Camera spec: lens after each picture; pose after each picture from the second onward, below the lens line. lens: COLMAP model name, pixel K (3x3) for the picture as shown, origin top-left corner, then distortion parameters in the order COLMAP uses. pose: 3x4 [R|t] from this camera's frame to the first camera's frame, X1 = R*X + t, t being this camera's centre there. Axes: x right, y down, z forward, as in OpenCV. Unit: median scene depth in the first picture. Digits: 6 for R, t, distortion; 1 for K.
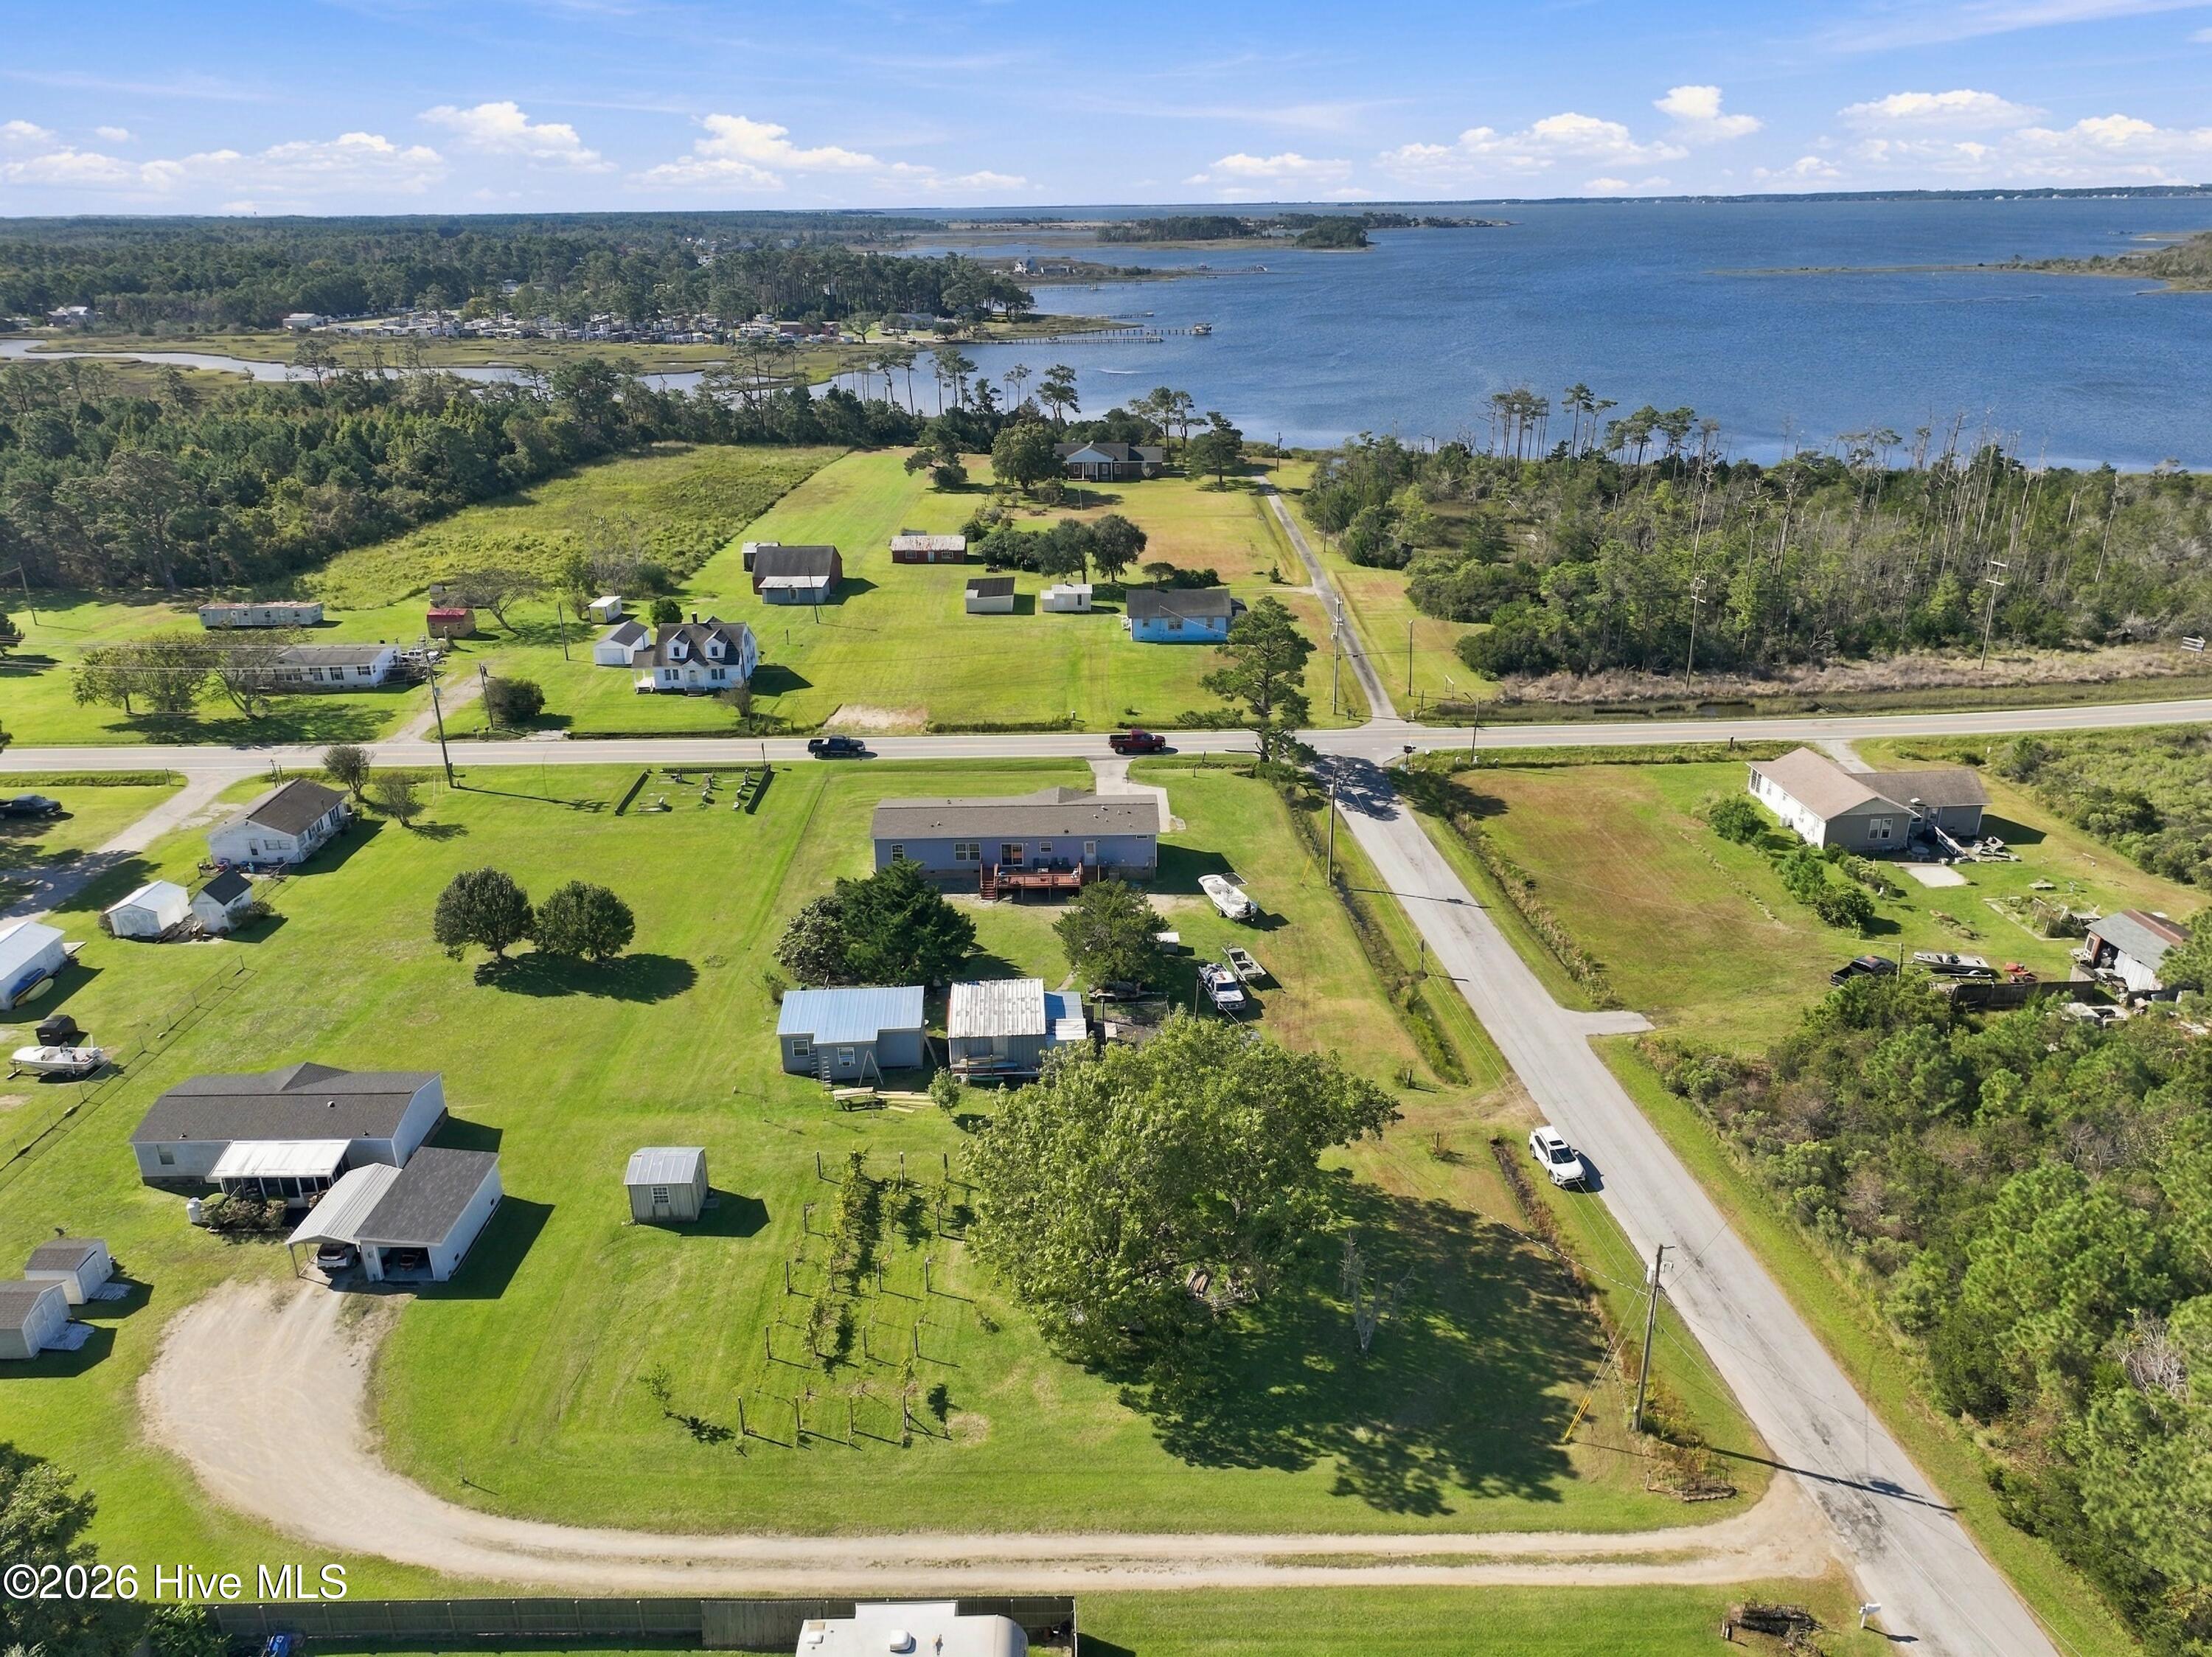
lens RADIAL K [[1551.3, 0, 1106.0], [0, 1551.3, 828.5], [0, 0, 1]] dist [0.009710, 0.004506]
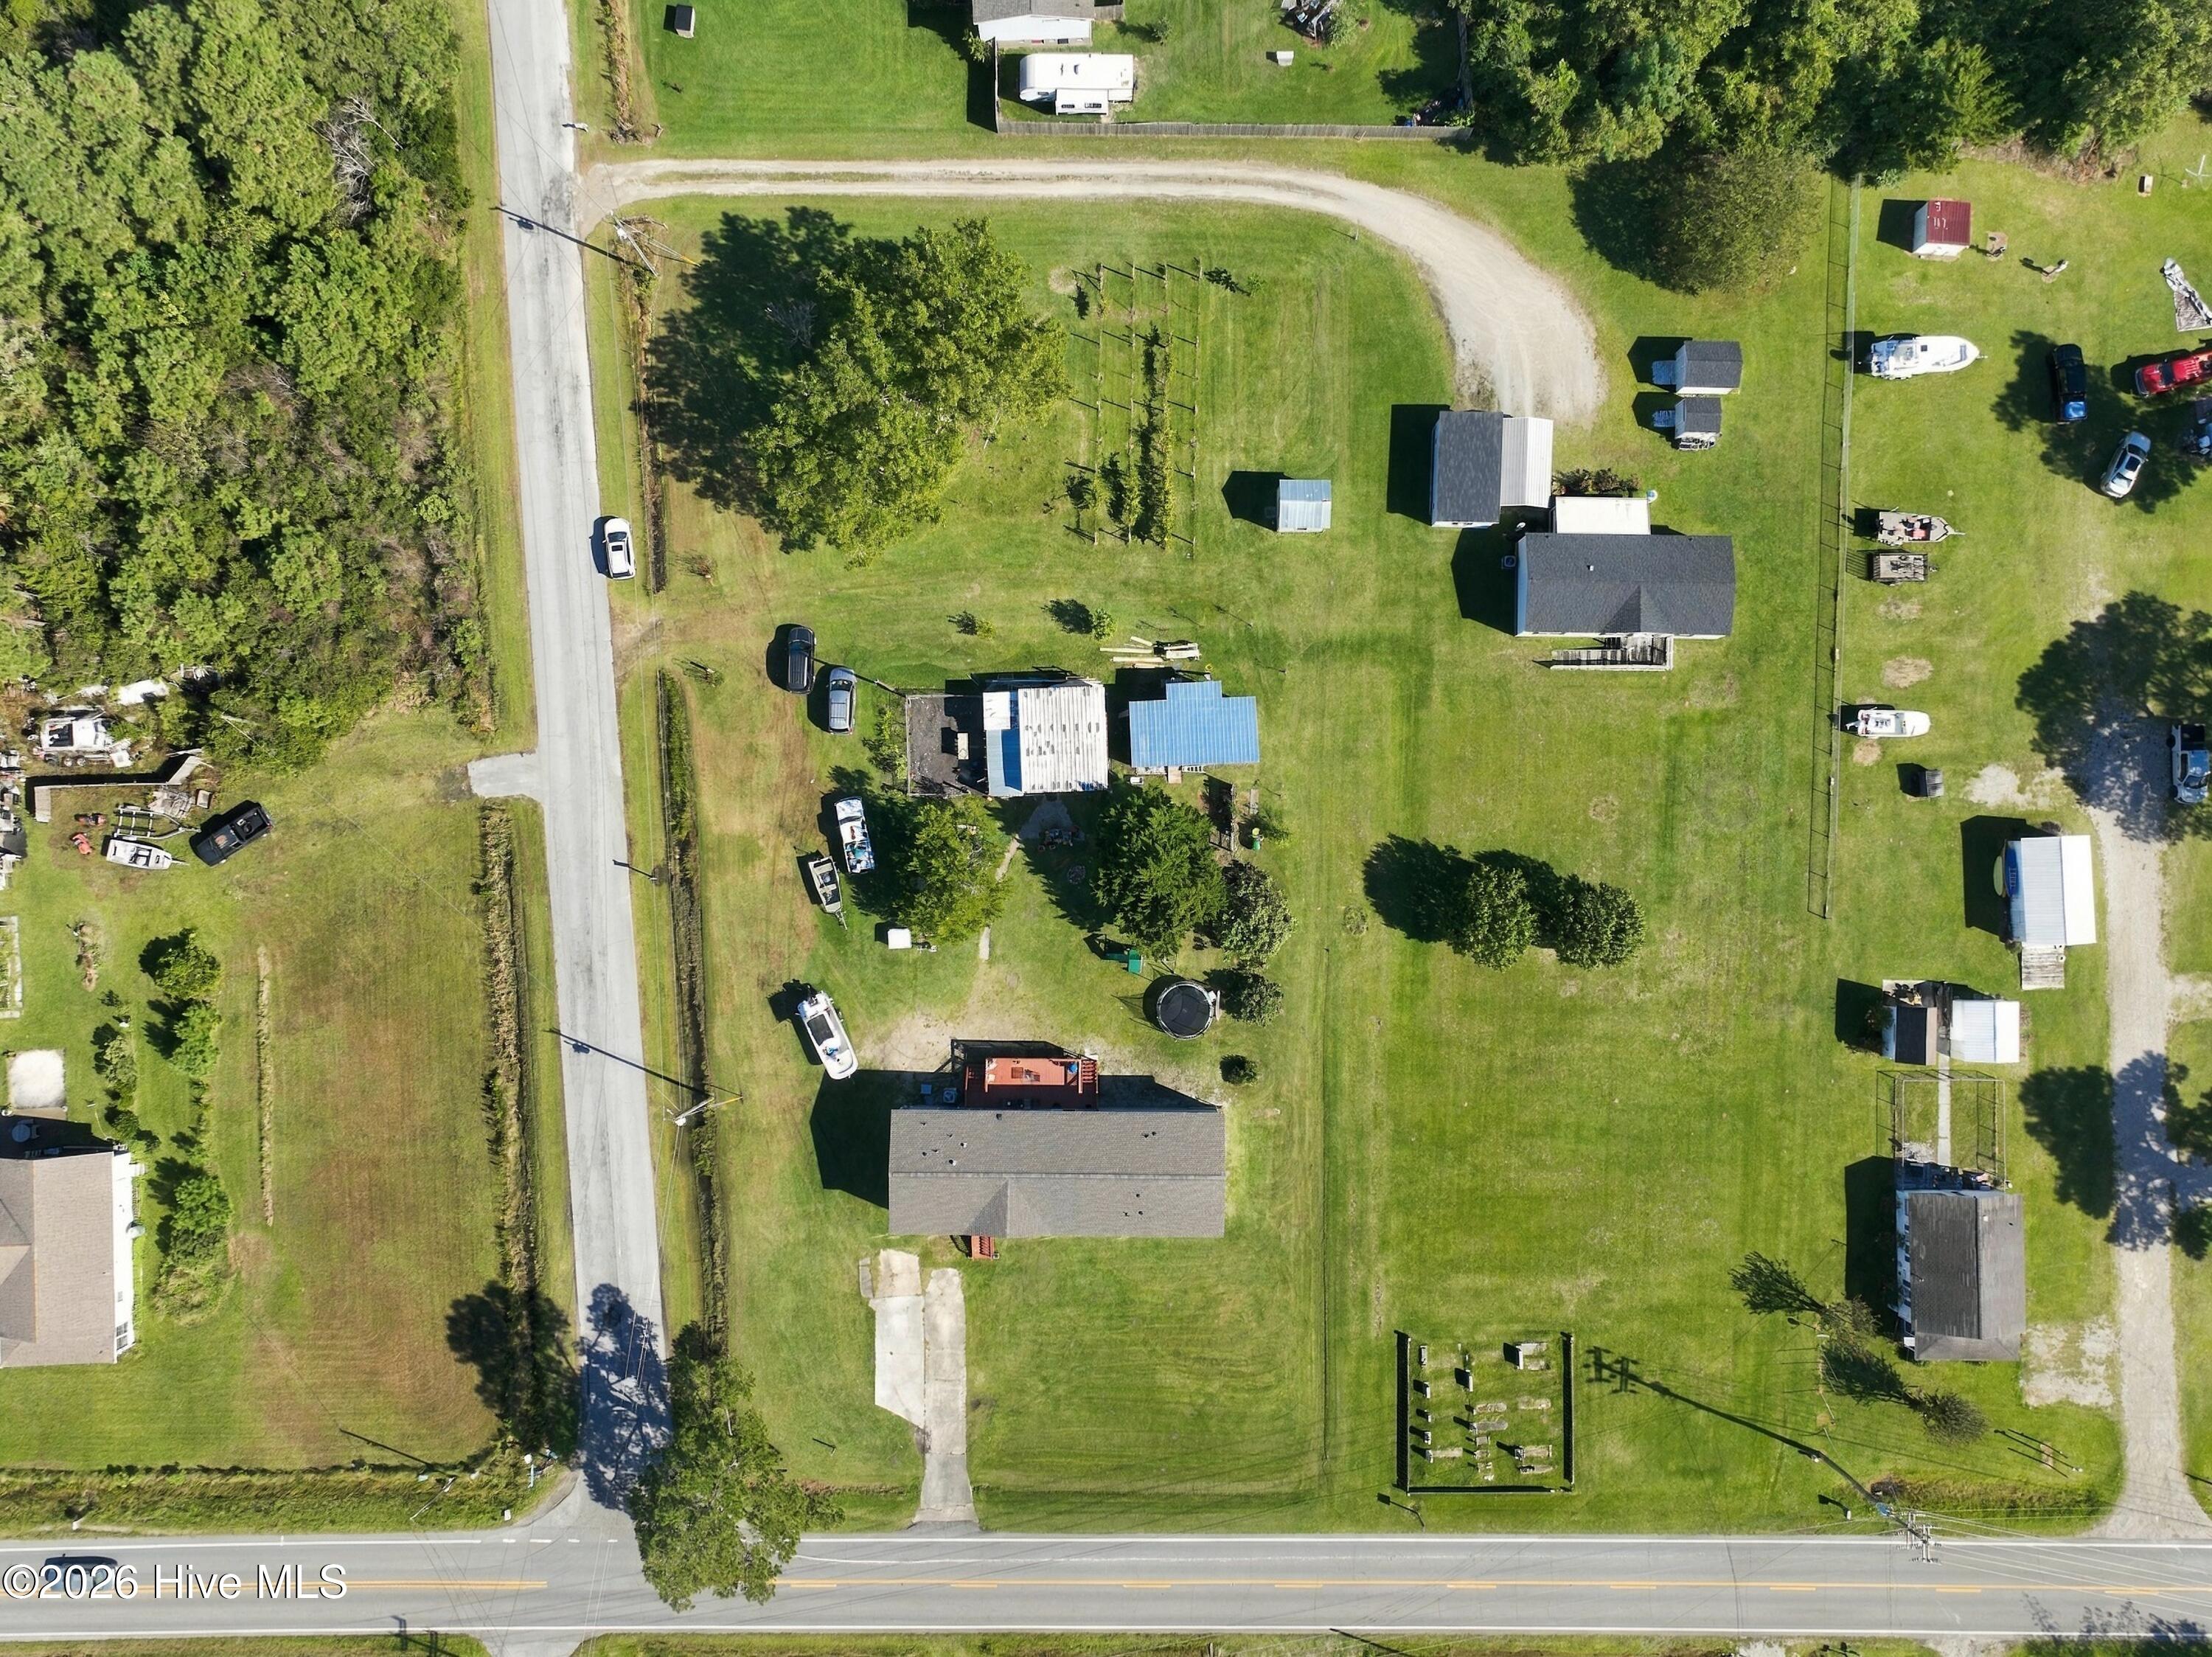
lens RADIAL K [[1551.3, 0, 1106.0], [0, 1551.3, 828.5], [0, 0, 1]] dist [0.009710, 0.004506]
pose [[-0.999667, -0.020163, 0.016102, -0.088428], [0.022140, -0.349765, 0.936576, -0.691120], [-0.013252, 0.936620, 0.350095, 0.497436]]
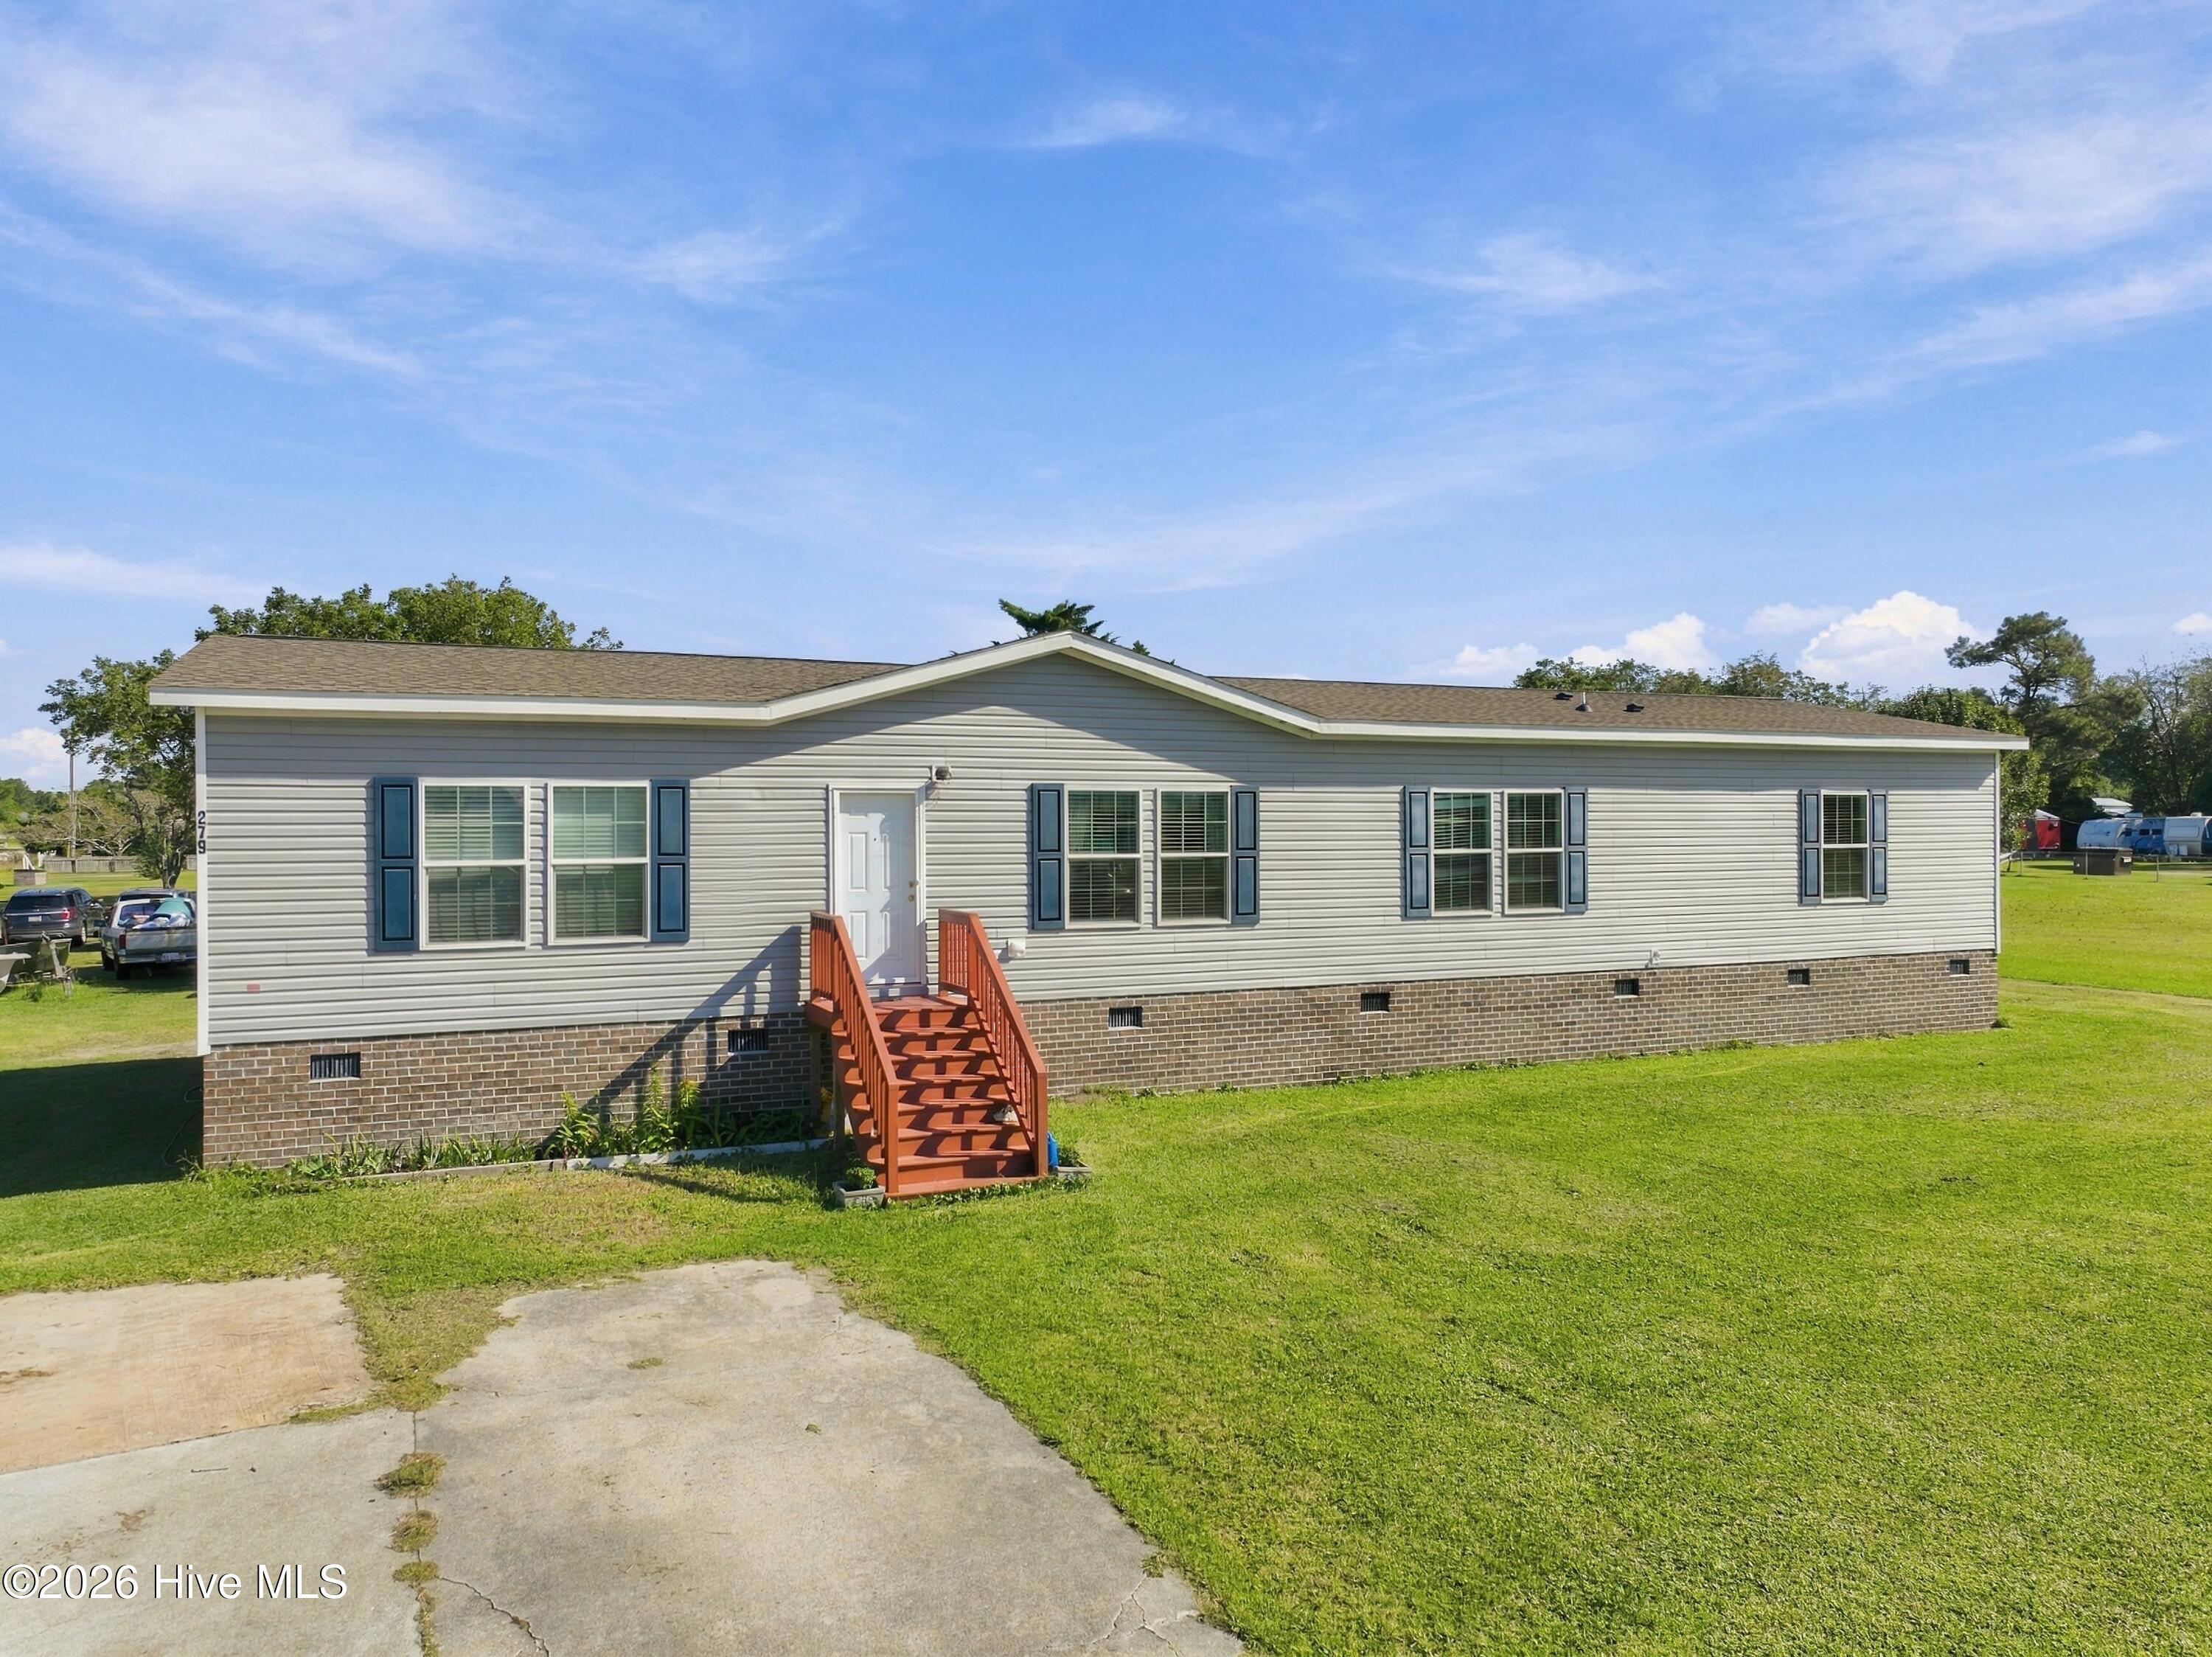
lens RADIAL K [[1551.3, 0, 1106.0], [0, 1551.3, 828.5], [0, 0, 1]] dist [0.009710, 0.004506]
pose [[-0.916701, 0.020255, -0.399059, 0.015635], [-0.132587, 0.926710, 0.351610, -0.054642], [0.376934, 0.375231, -0.846831, 1.076751]]
